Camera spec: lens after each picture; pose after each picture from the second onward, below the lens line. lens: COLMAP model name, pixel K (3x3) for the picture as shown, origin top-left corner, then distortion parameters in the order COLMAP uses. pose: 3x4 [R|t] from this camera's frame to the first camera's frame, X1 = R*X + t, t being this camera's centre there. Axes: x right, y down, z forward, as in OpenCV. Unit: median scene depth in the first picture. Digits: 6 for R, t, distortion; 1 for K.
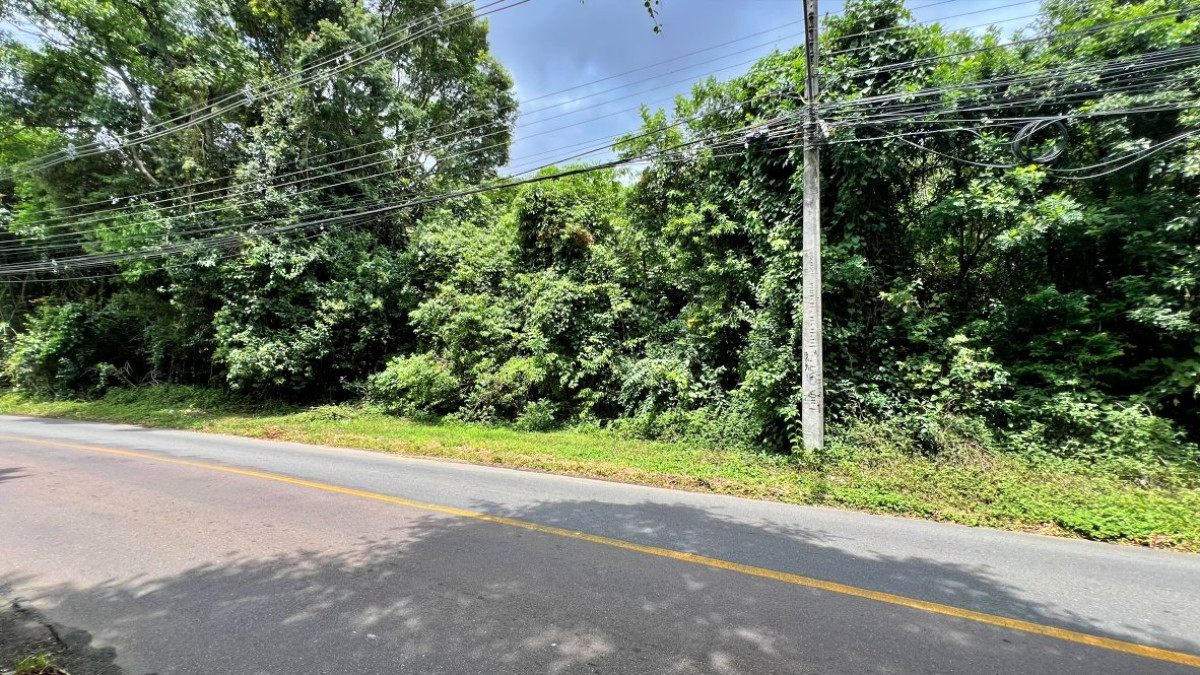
lens RADIAL K [[474.4, 0, 596.3], [0, 474.4, 335.6], [0, 0, 1]] dist [0.000738, -0.000268]
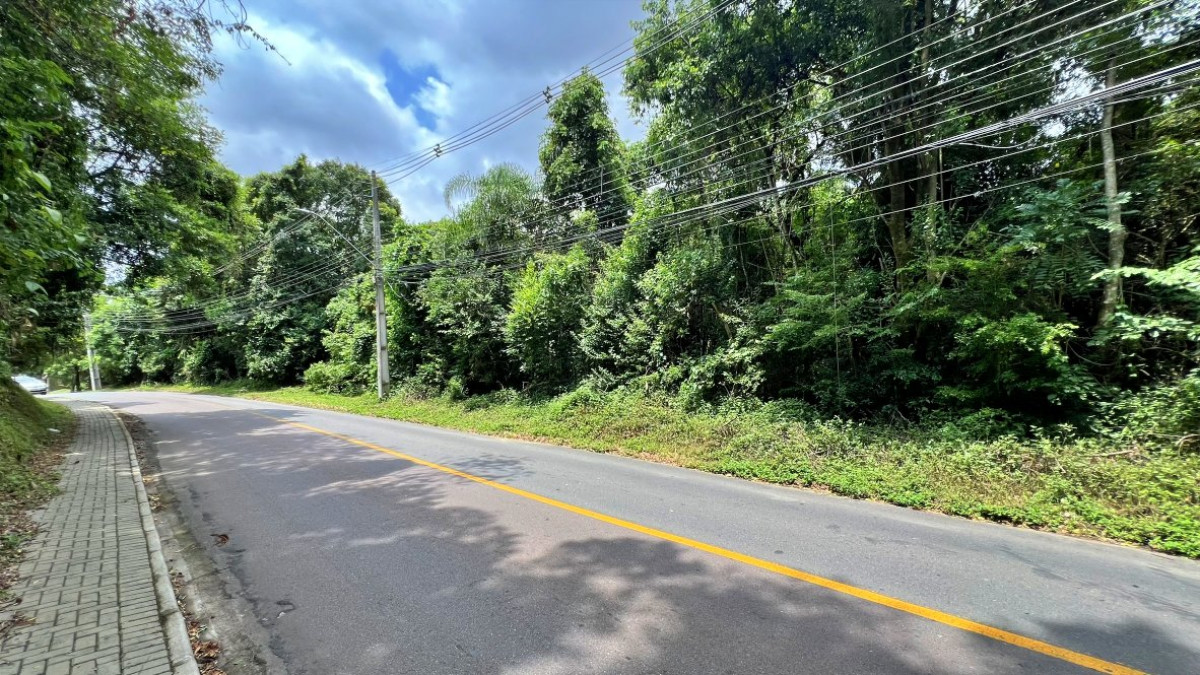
lens RADIAL K [[474.4, 0, 596.3], [0, 474.4, 335.6], [0, 0, 1]] dist [0.000738, -0.000268]
pose [[0.967487, -0.027806, -0.251388, 0.186494], [0.028221, 0.999600, -0.001956, -0.005997], [0.251342, -0.005202, 0.967884, -0.101801]]
